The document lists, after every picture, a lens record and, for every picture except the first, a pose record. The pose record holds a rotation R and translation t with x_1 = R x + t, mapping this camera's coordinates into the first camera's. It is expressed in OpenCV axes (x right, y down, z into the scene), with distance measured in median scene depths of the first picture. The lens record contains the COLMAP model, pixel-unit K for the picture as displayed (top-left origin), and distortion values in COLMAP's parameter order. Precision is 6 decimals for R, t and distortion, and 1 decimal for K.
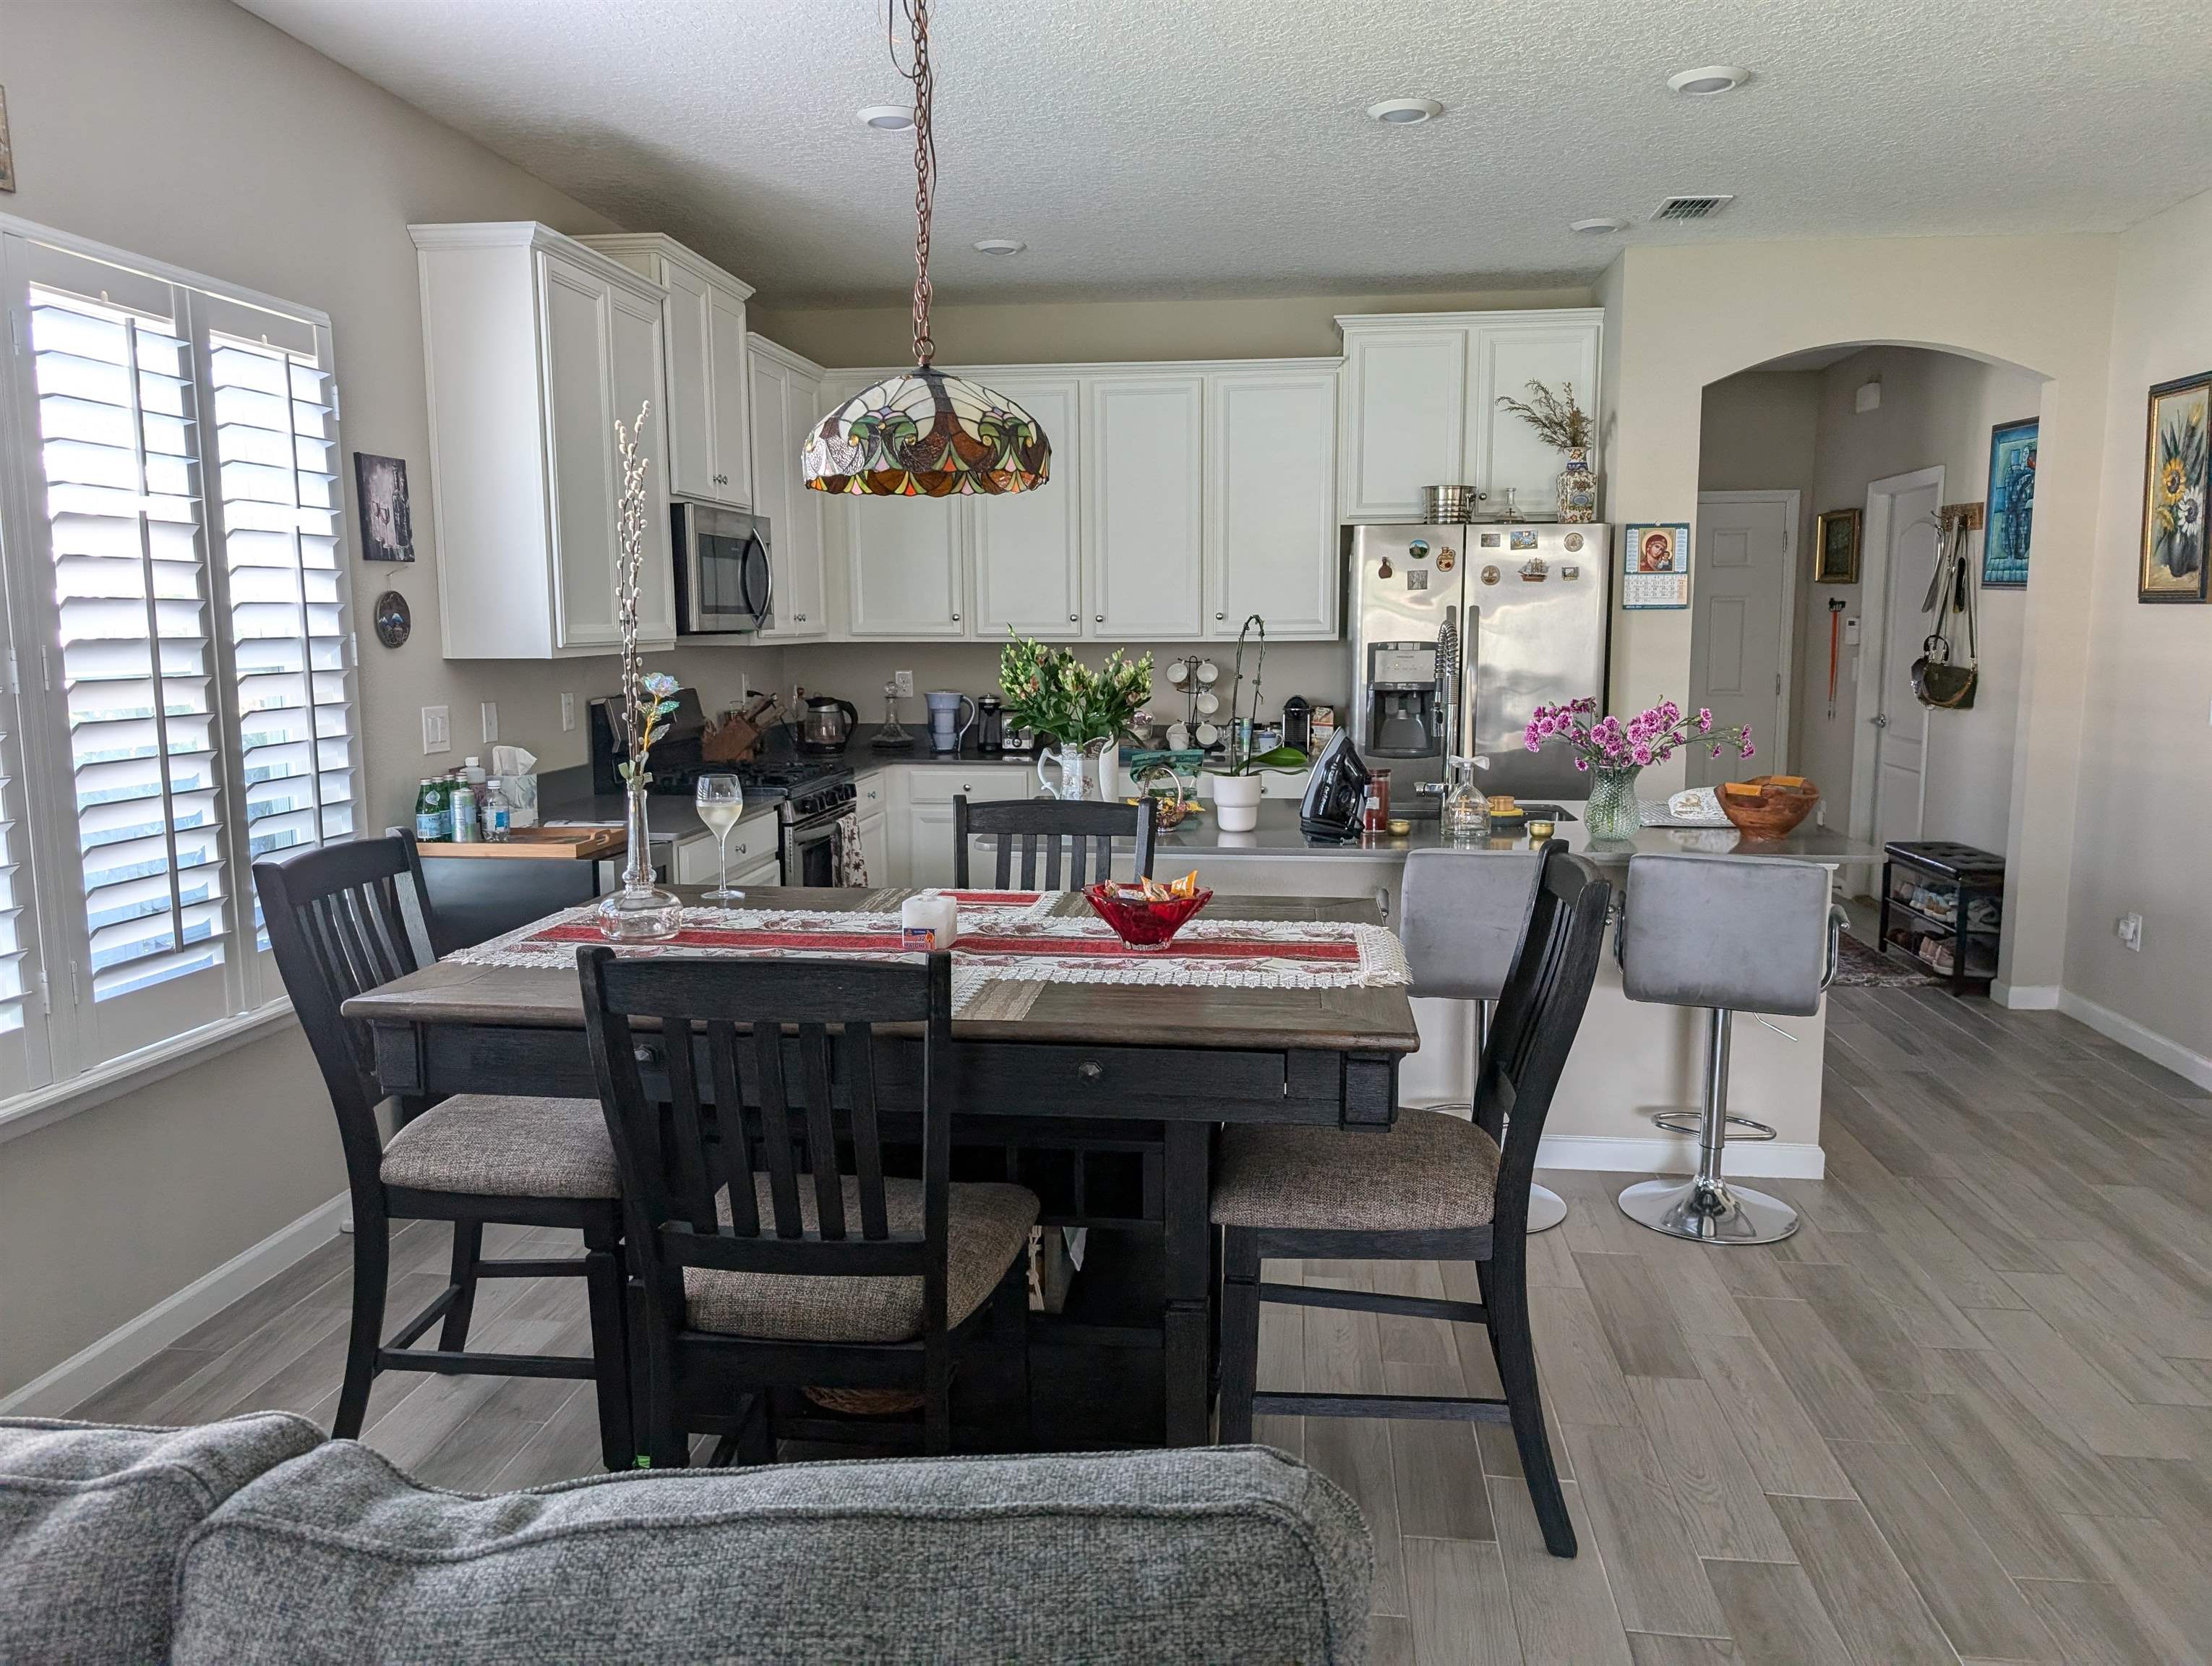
lens RADIAL K [[1591.8, 0, 1106.5], [0, 1591.8, 847.1], [0, 0, 1]] dist [0.020495, -0.021604]
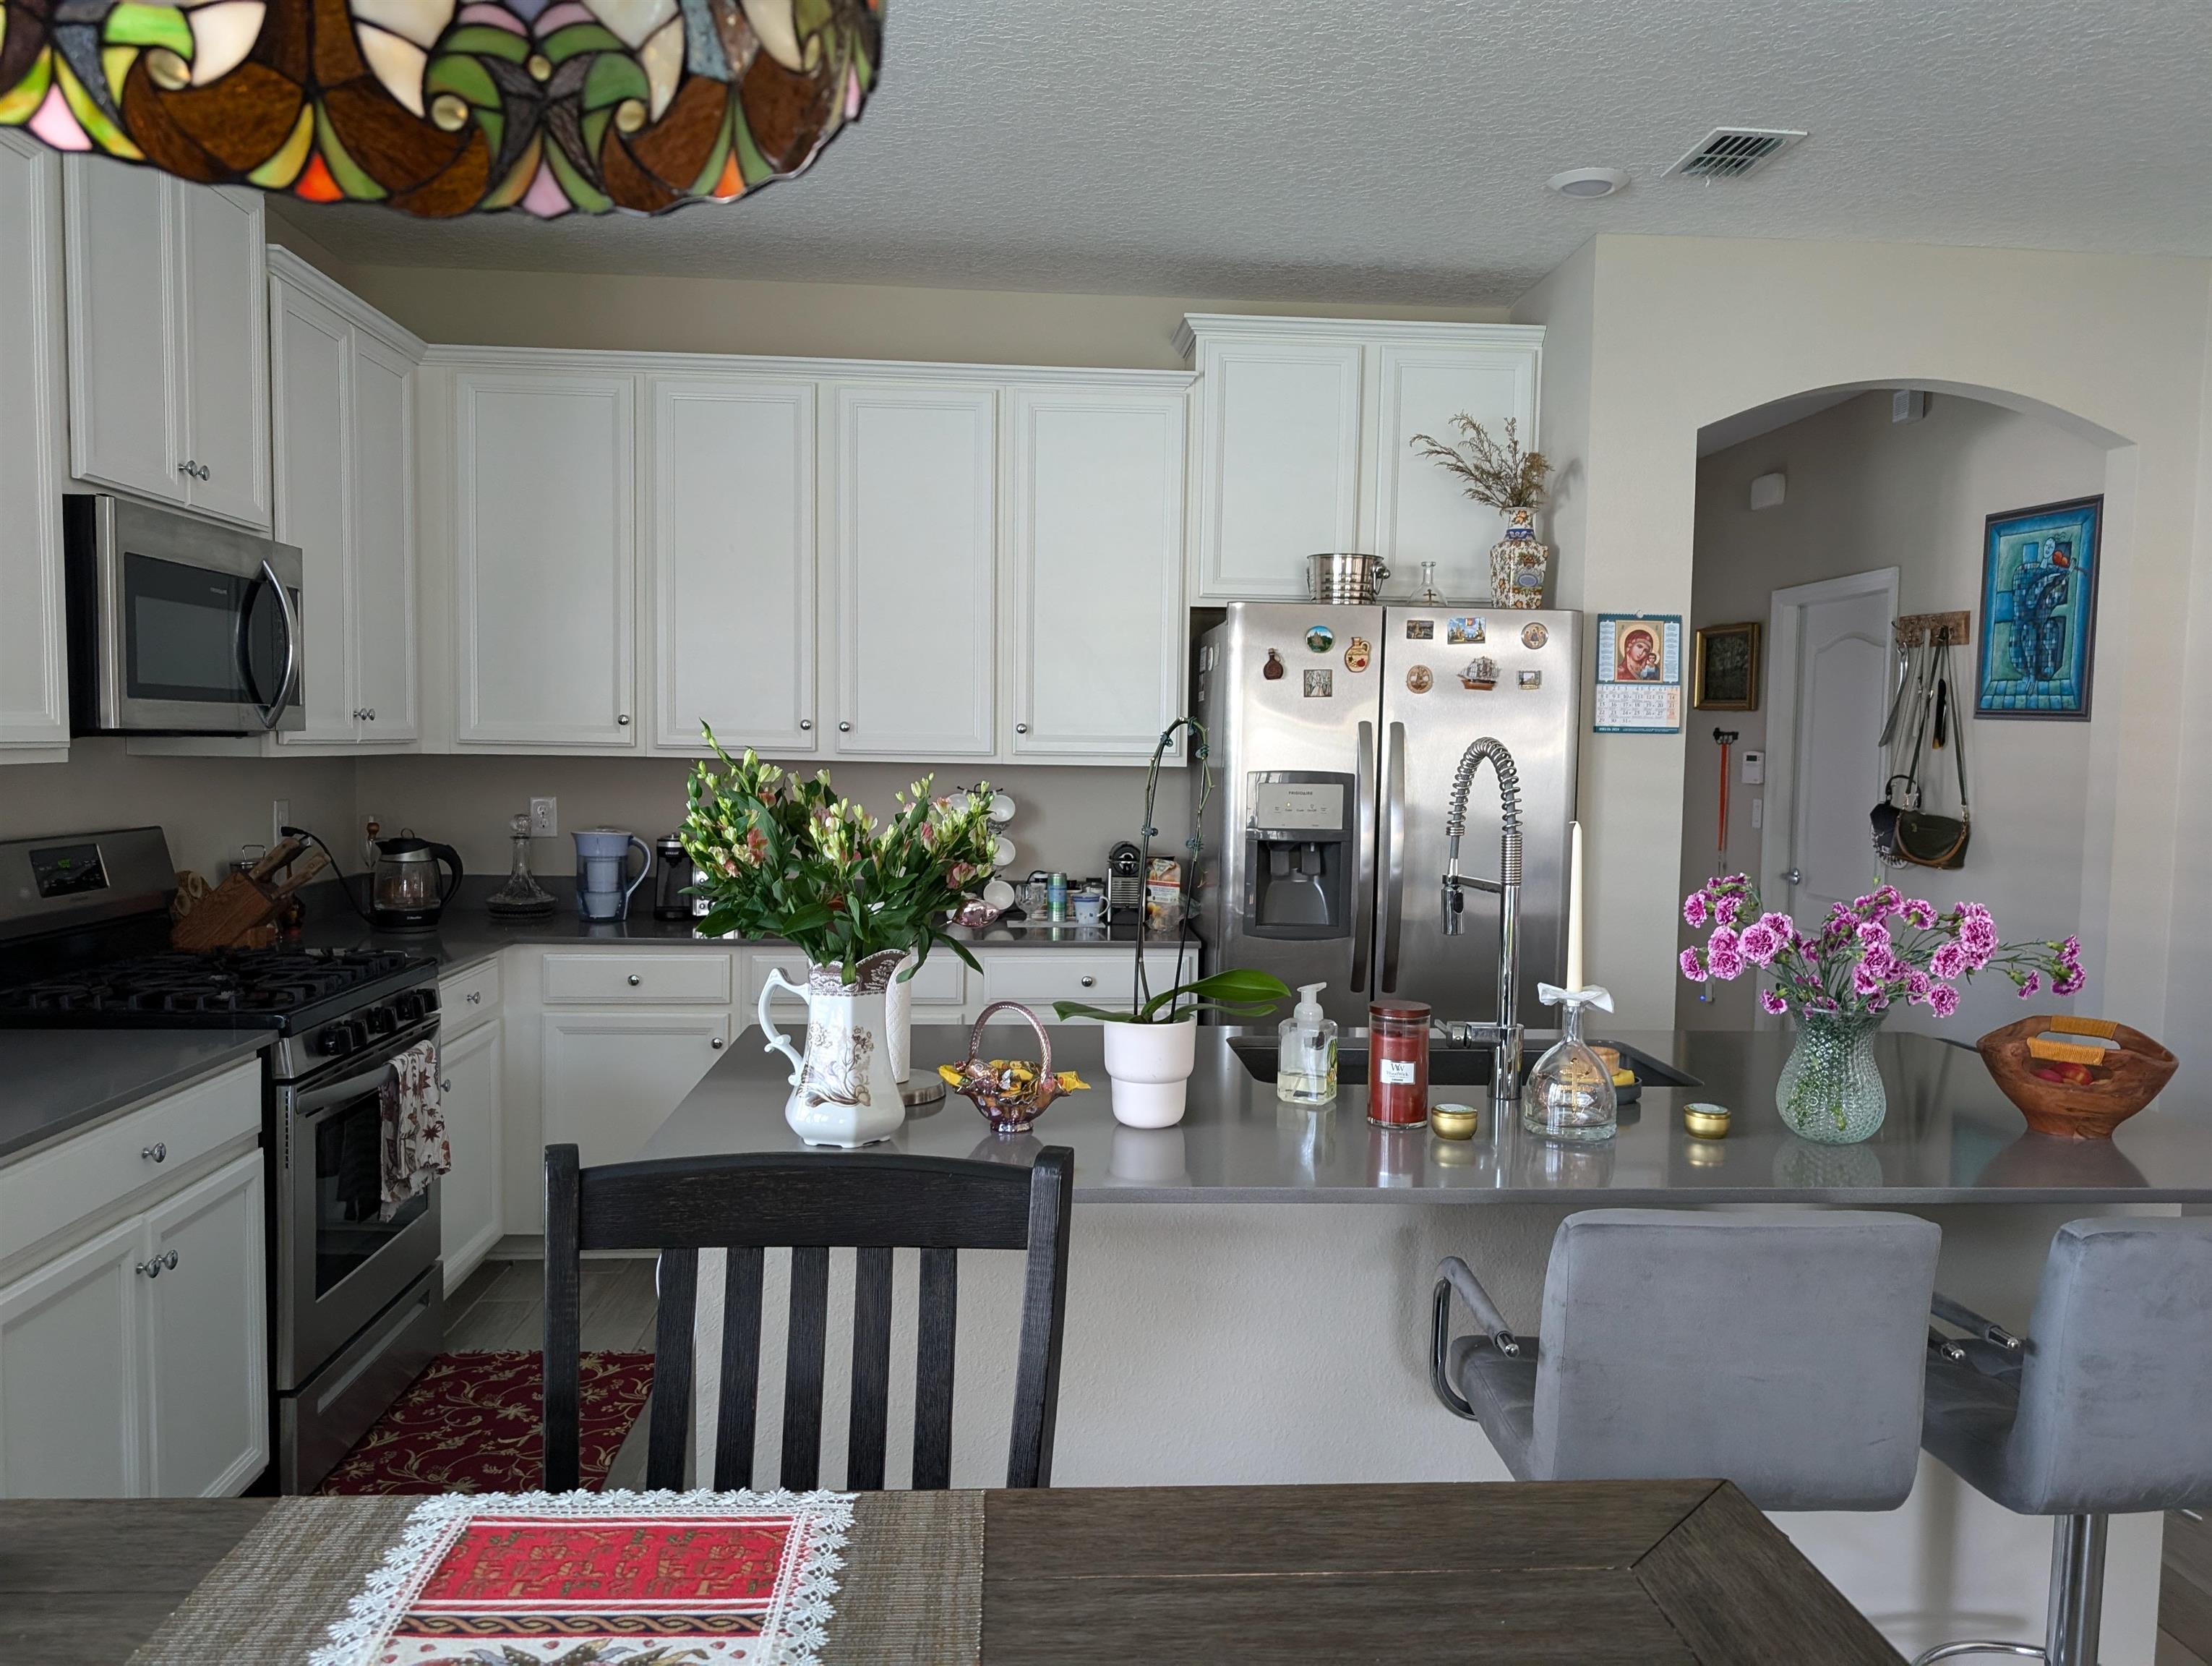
lens RADIAL K [[1591.8, 0, 1112.9], [0, 1591.8, 840.3], [0, 0, 1]] dist [0.020495, -0.021604]
pose [[0.982159, 0.011277, 0.187717, -0.020548], [0.003769, 0.996820, -0.079601, -0.044928], [-0.188017, 0.078888, 0.978992, 0.346913]]
